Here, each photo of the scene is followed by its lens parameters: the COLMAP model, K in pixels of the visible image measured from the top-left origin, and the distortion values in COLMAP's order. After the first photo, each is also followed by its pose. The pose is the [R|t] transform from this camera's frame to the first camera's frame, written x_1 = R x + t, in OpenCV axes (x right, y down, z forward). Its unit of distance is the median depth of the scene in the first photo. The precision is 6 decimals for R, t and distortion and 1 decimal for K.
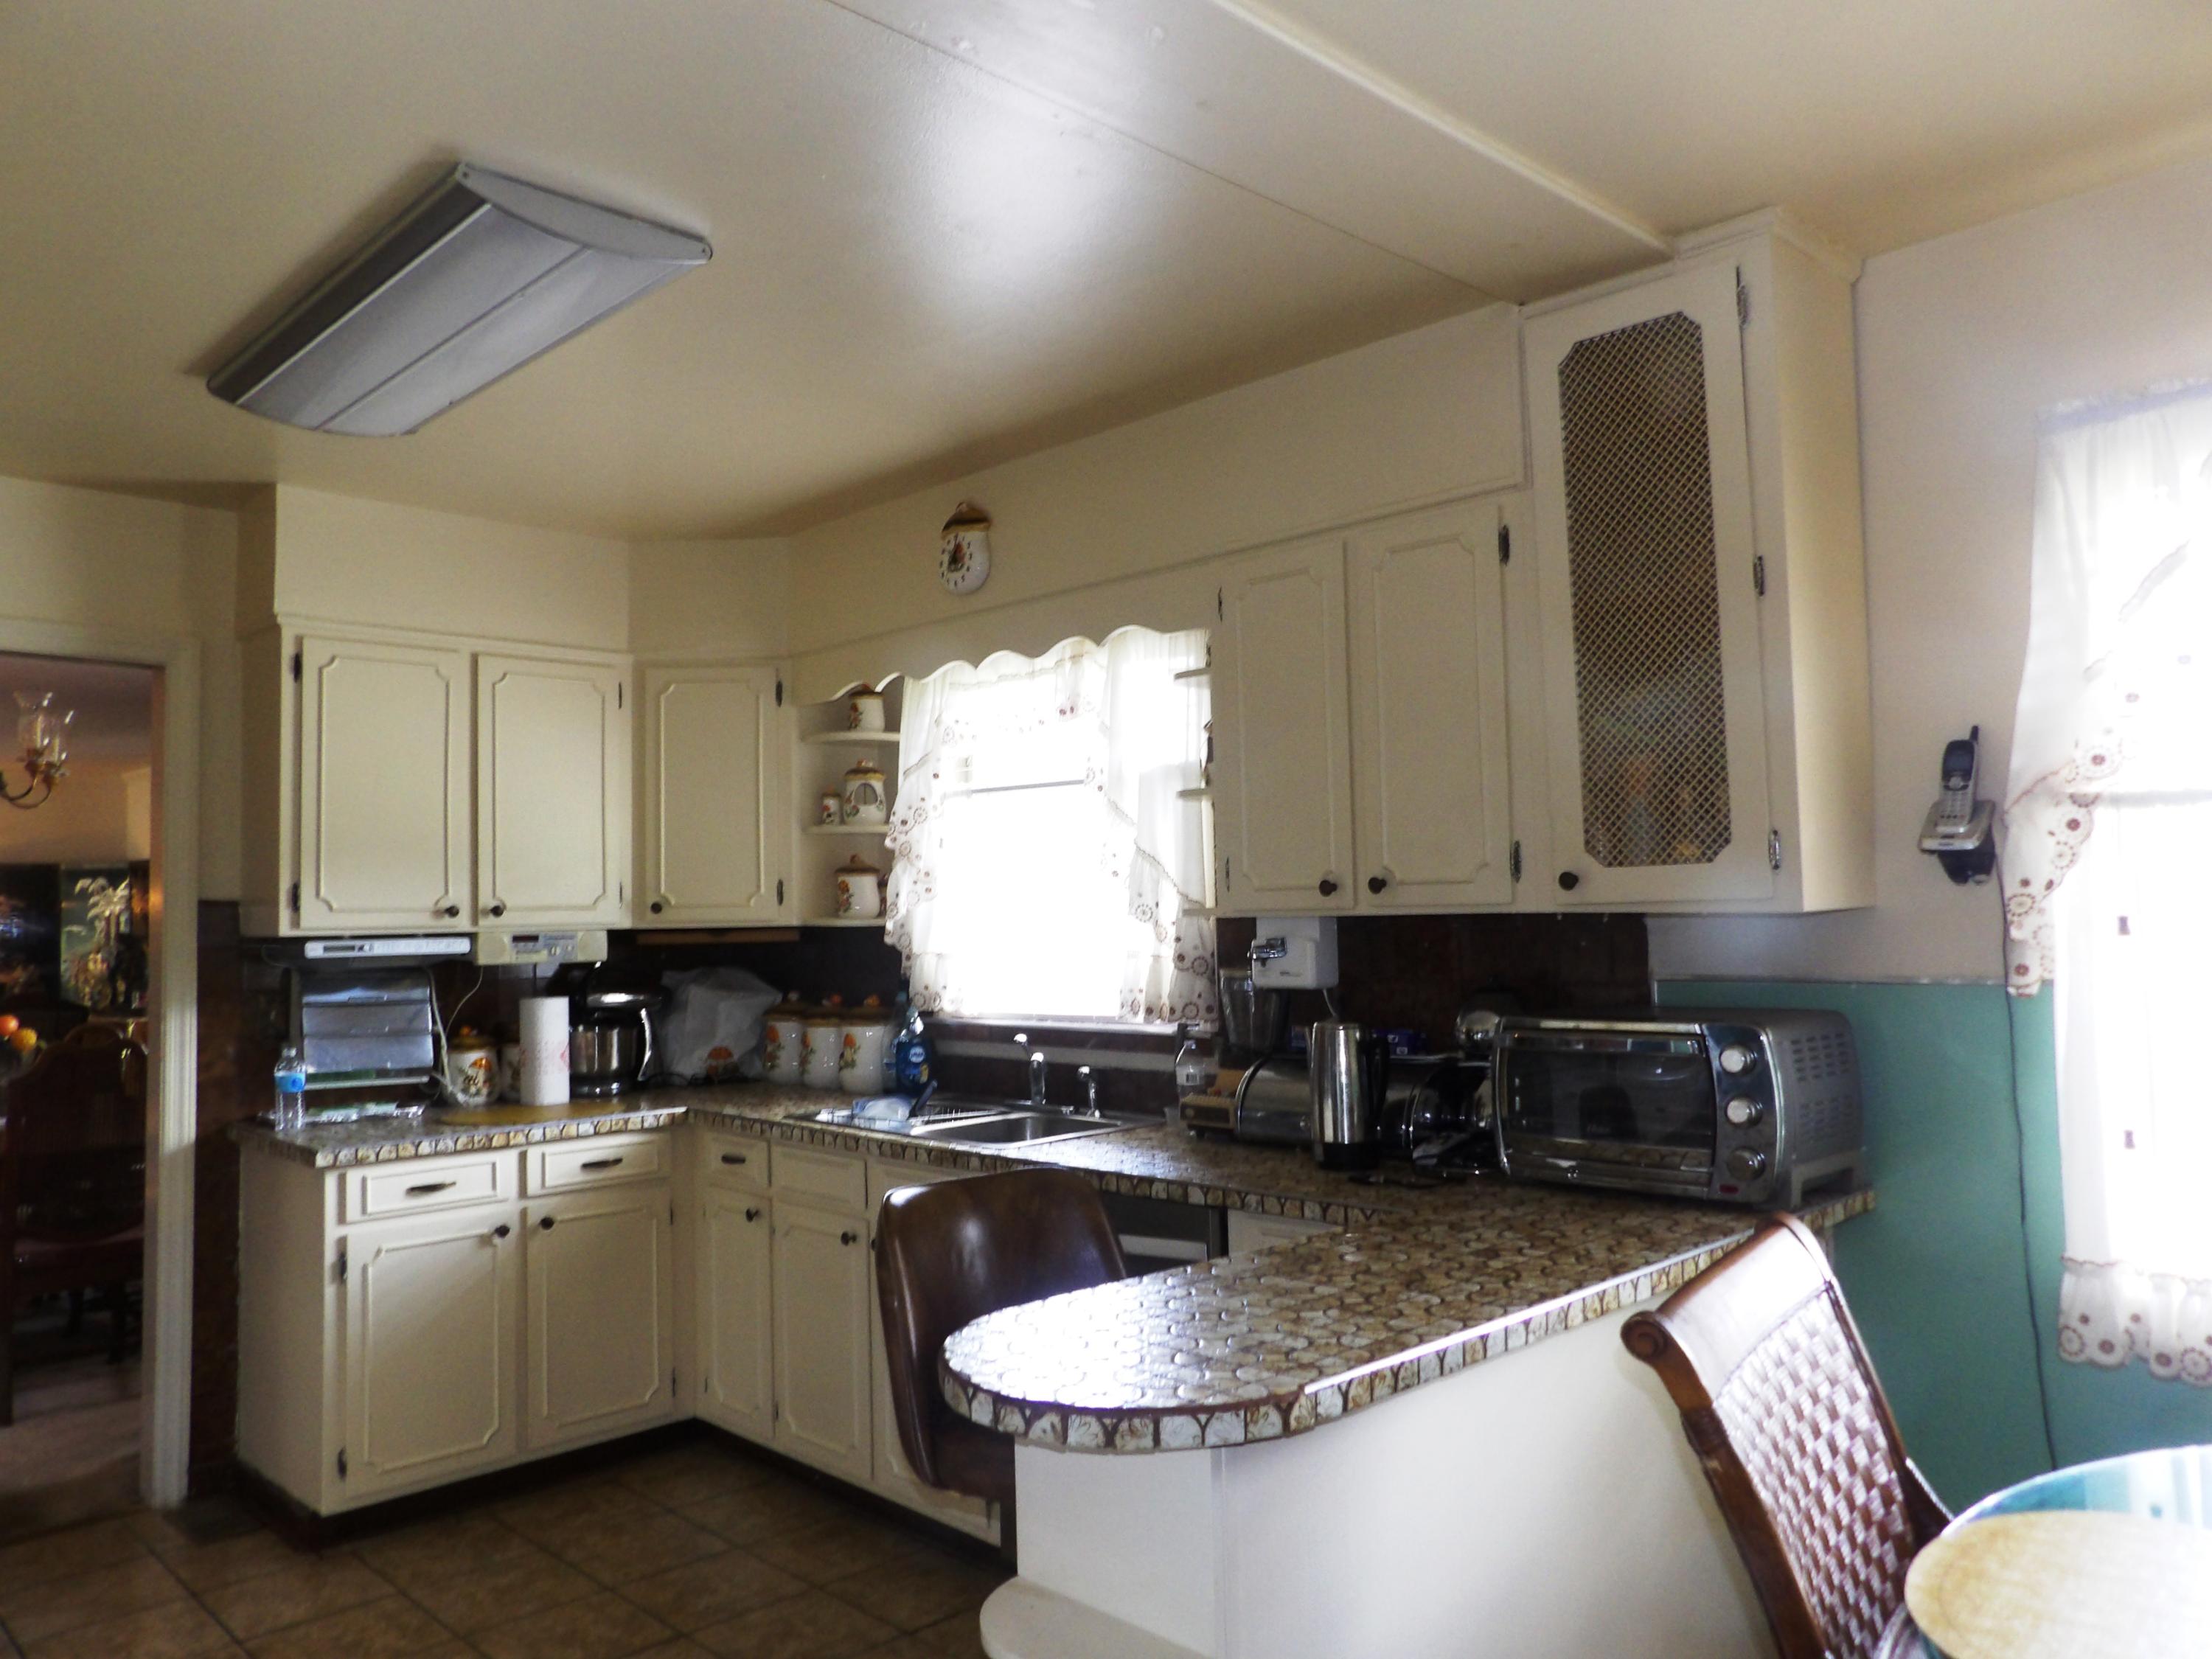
lens RADIAL K [[1584.7, 0, 1097.8], [0, 1584.7, 825.4], [0, 0, 1]] dist [-0.050858, 0.077307]
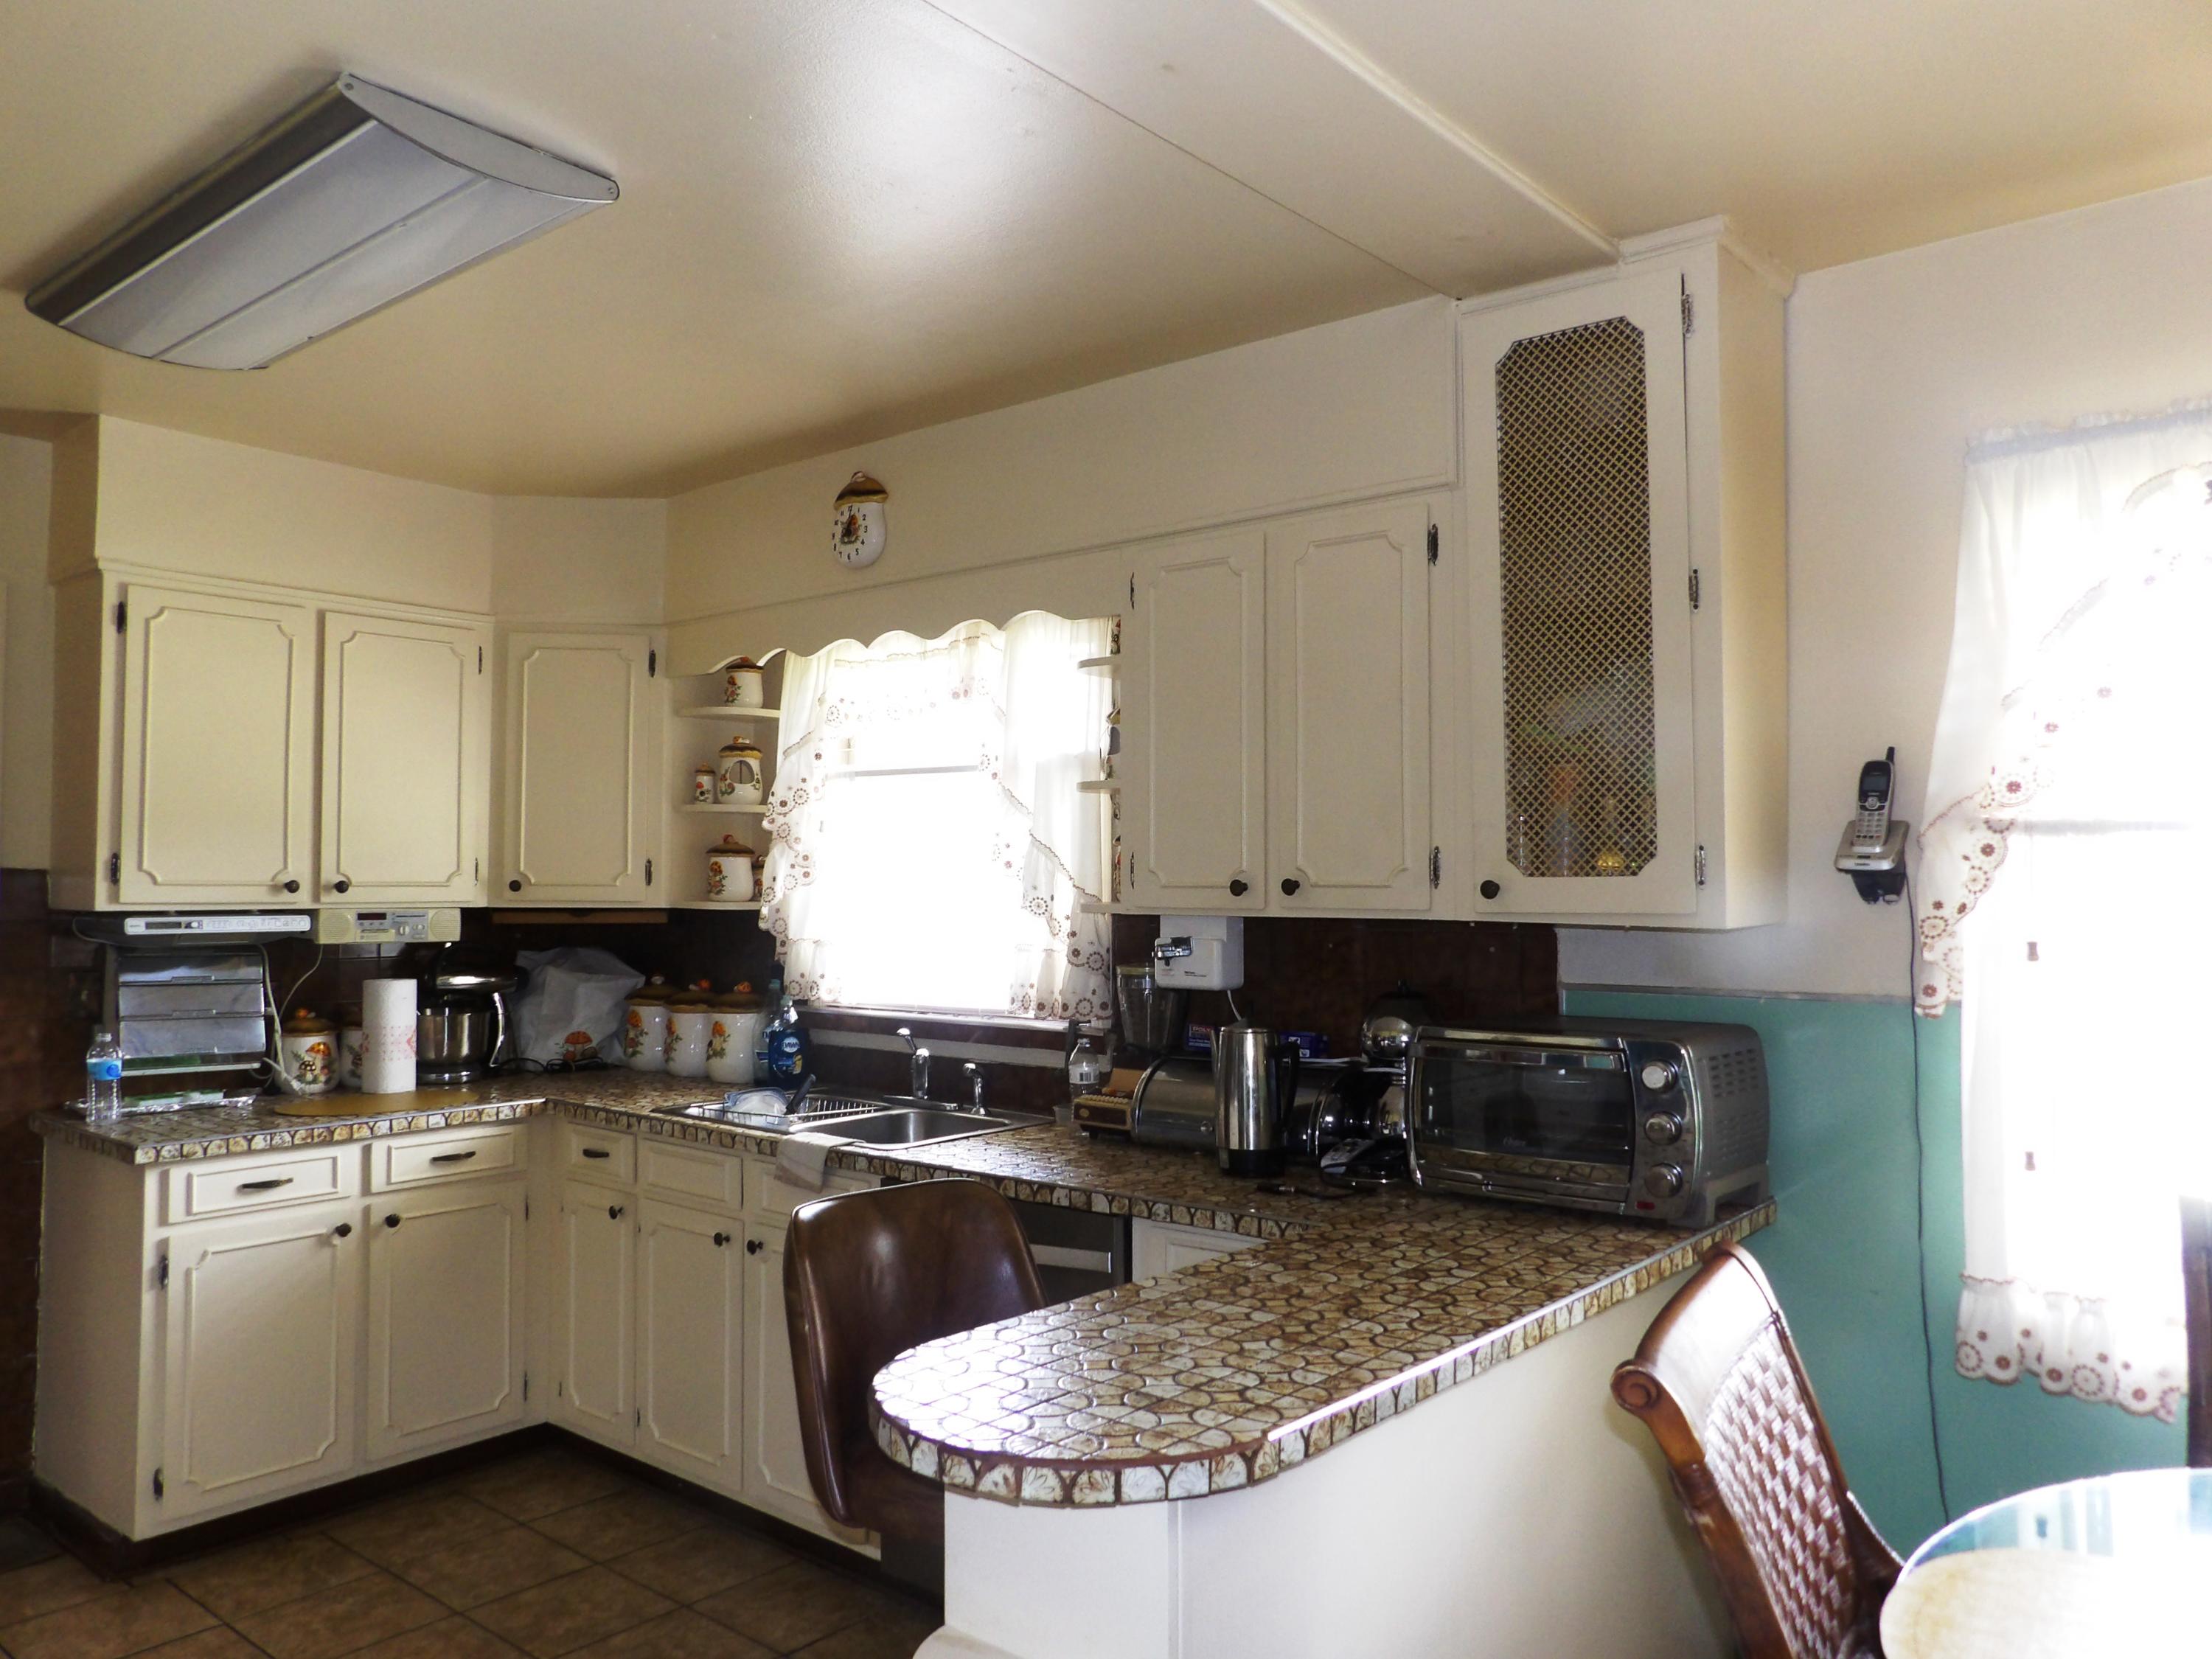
lens RADIAL K [[1584.7, 0, 1096.6], [0, 1584.7, 832.4], [0, 0, 1]] dist [-0.038137, 0.059778]
pose [[0.994748, 0.026127, 0.098964, -0.032733], [-0.028113, 0.999429, 0.018721, -0.009215], [-0.098418, -0.021404, 0.994915, 0.029859]]
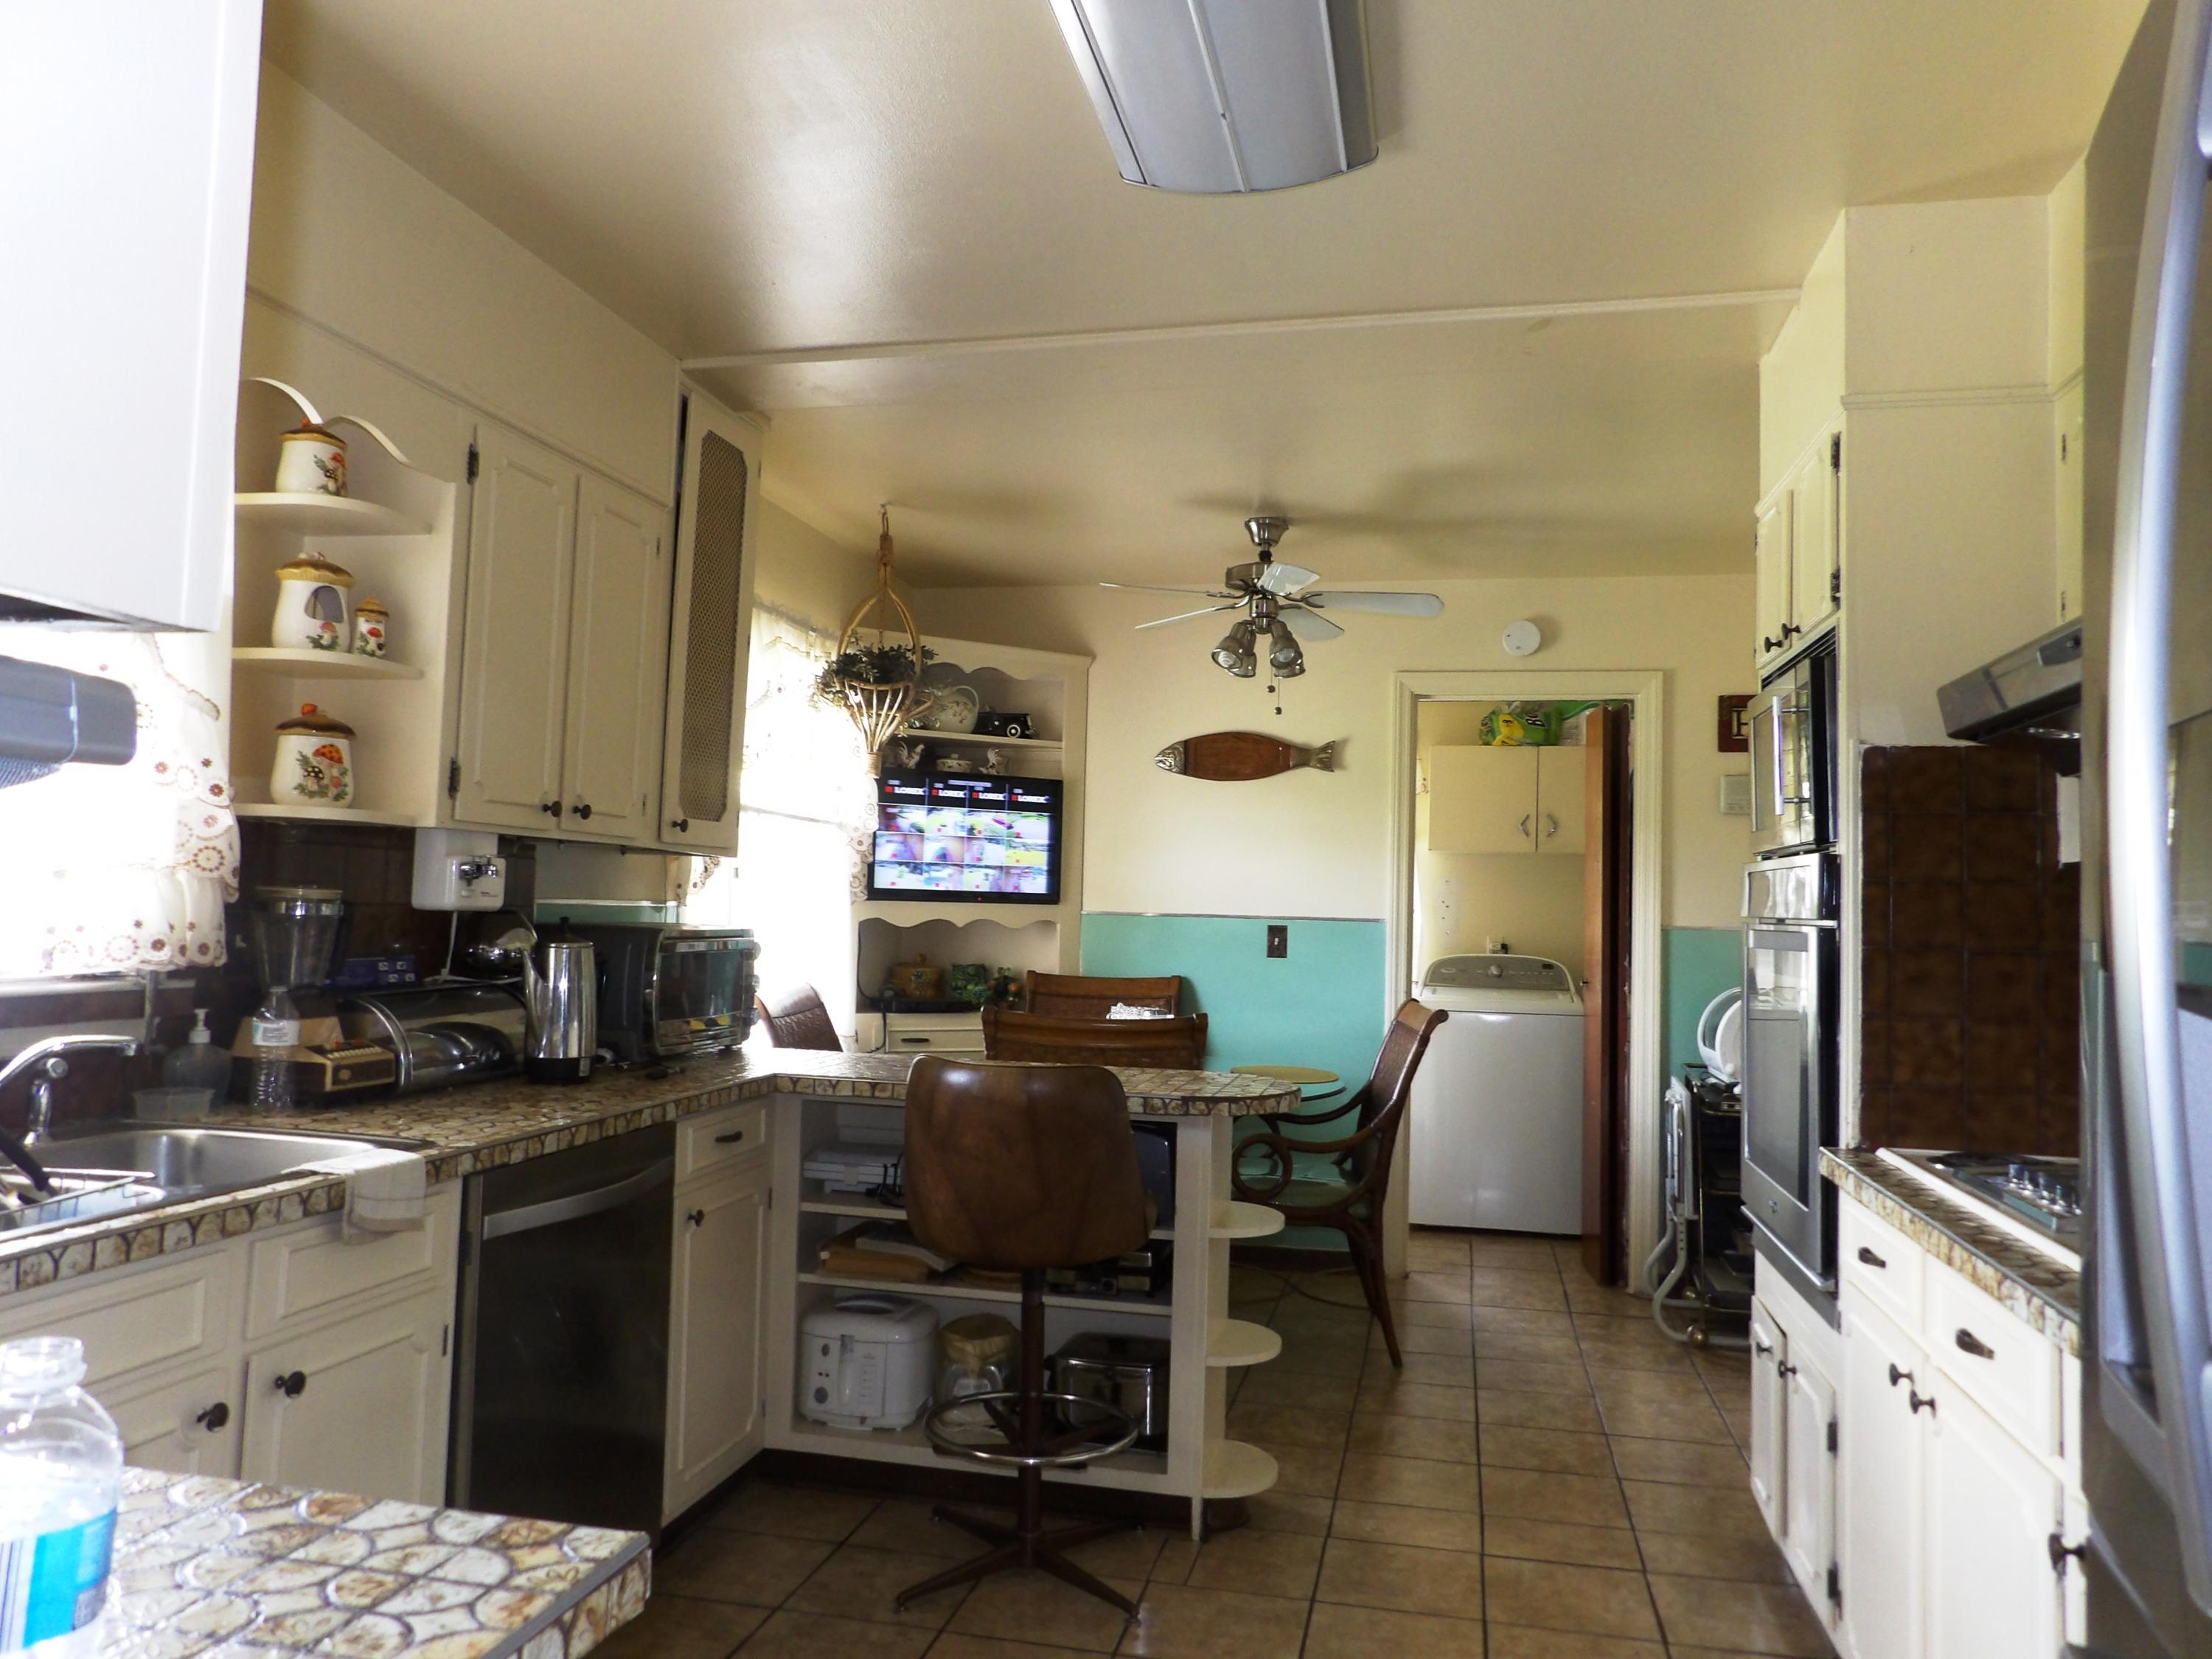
lens RADIAL K [[1584.7, 0, 1097.8], [0, 1584.7, 825.4], [0, 0, 1]] dist [-0.050858, 0.077307]
pose [[-0.550035, 0.050042, 0.833641, -0.734255], [-0.065908, 0.992489, -0.103063, 0.109821], [-0.832537, -0.111633, -0.542606, 1.047083]]
